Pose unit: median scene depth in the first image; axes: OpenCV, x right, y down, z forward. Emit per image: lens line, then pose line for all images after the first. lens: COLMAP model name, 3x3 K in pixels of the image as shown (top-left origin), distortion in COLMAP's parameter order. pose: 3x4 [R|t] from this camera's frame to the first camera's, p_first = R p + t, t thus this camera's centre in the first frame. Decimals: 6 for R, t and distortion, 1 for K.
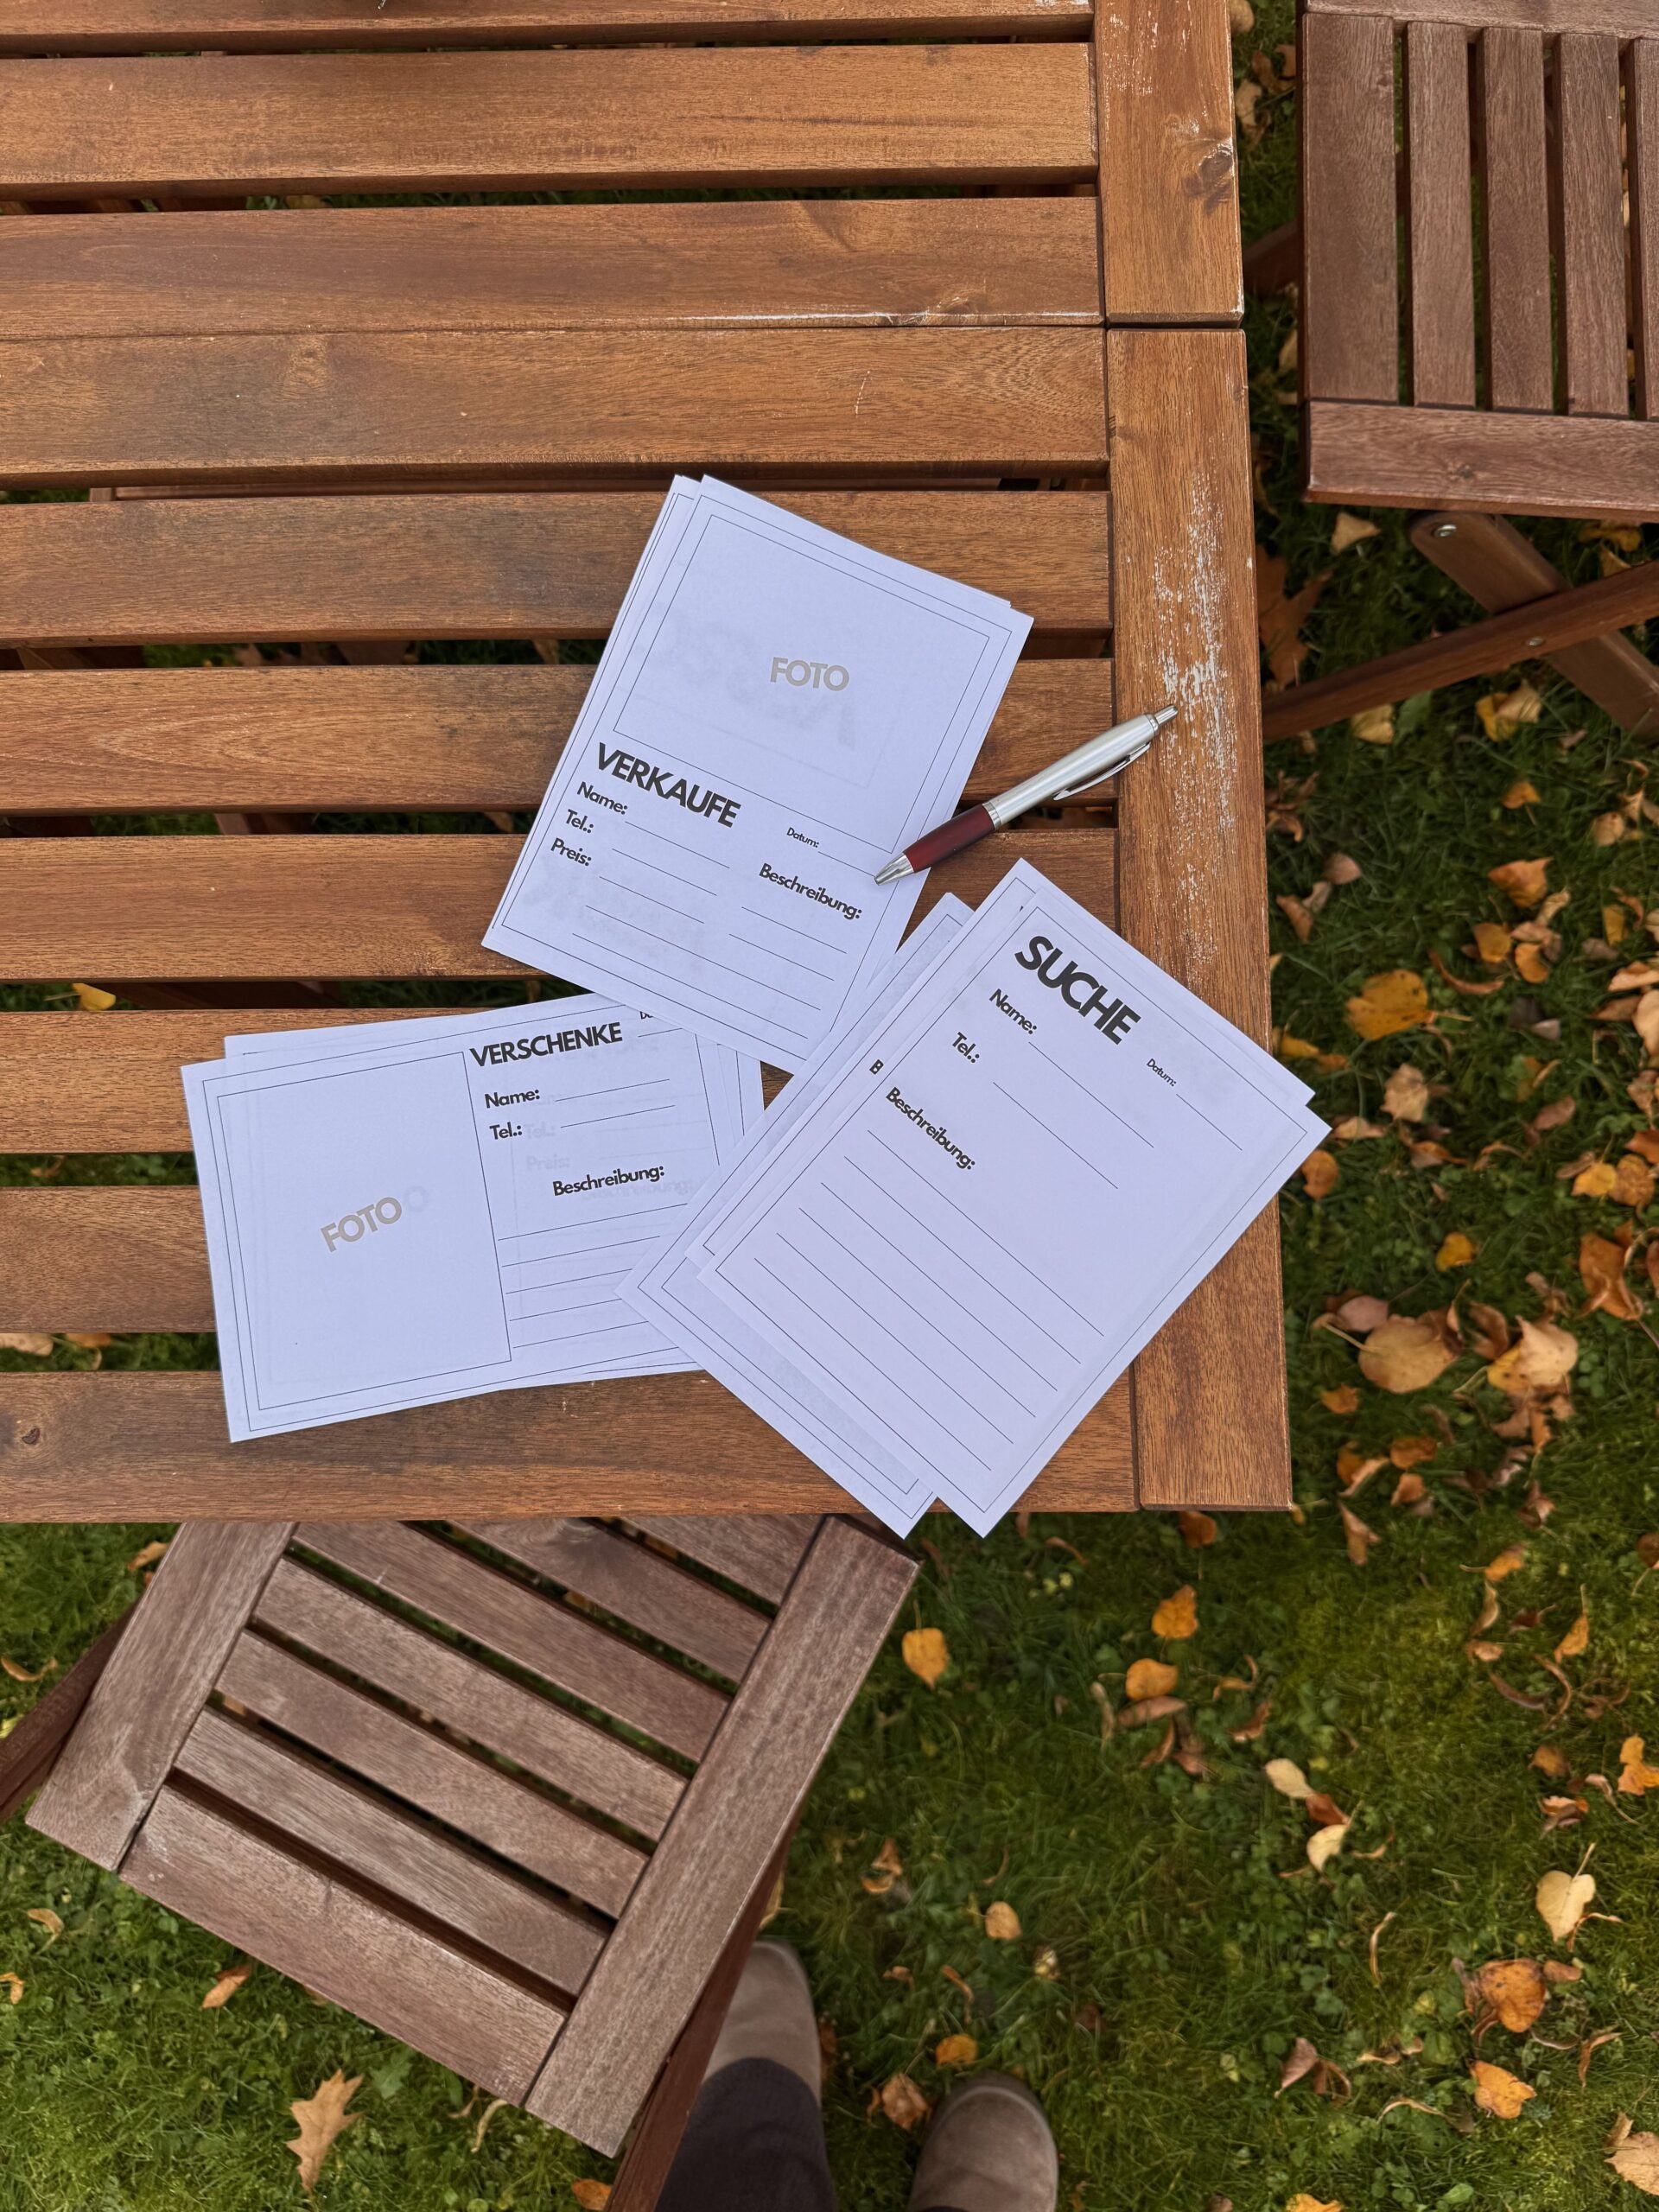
lens RADIAL K [[1527.7, 0, 818.9], [0, 1527.7, 1142.6], [0, 0, 1]] dist [0.116924, -0.209467]
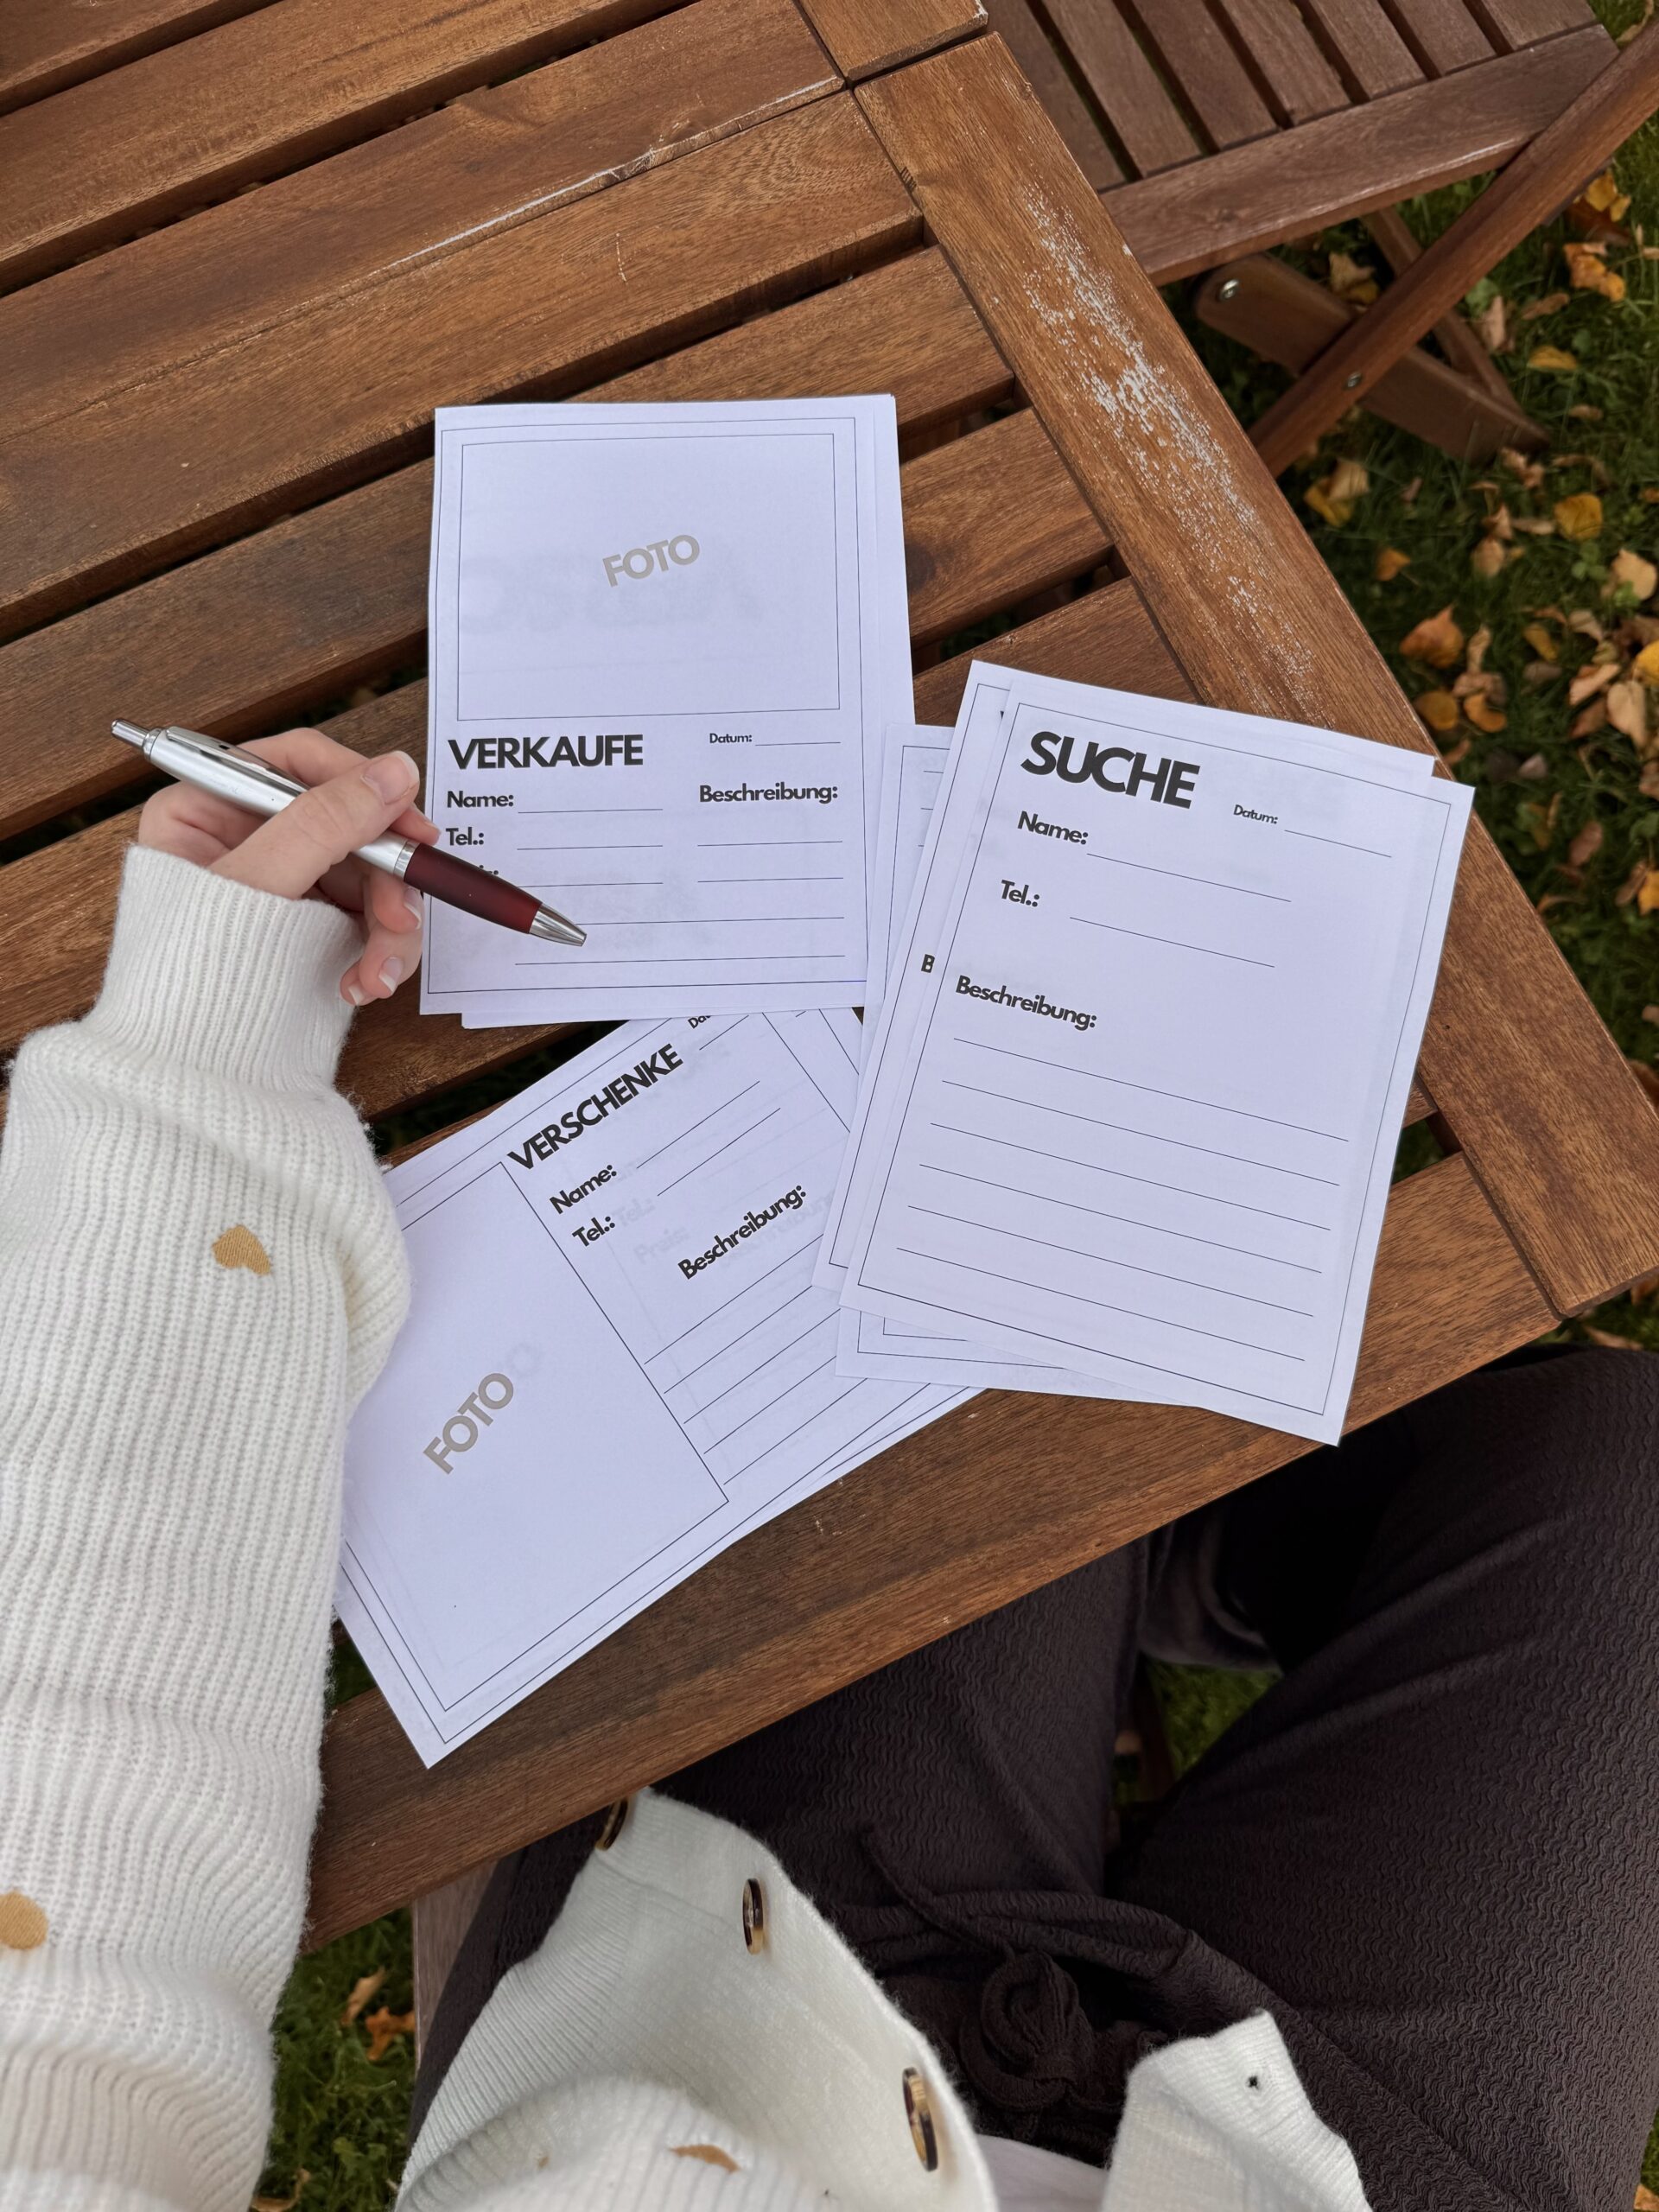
lens RADIAL K [[1519.6, 0, 831.4], [0, 1519.6, 1143.1], [0, 0, 1]] dist [0.077048, -0.113027]
pose [[0.905343, -0.419291, 0.067445, -0.124597], [0.424182, 0.900498, -0.095780, 0.072800], [-0.020574, 0.115322, 0.993115, 0.229398]]
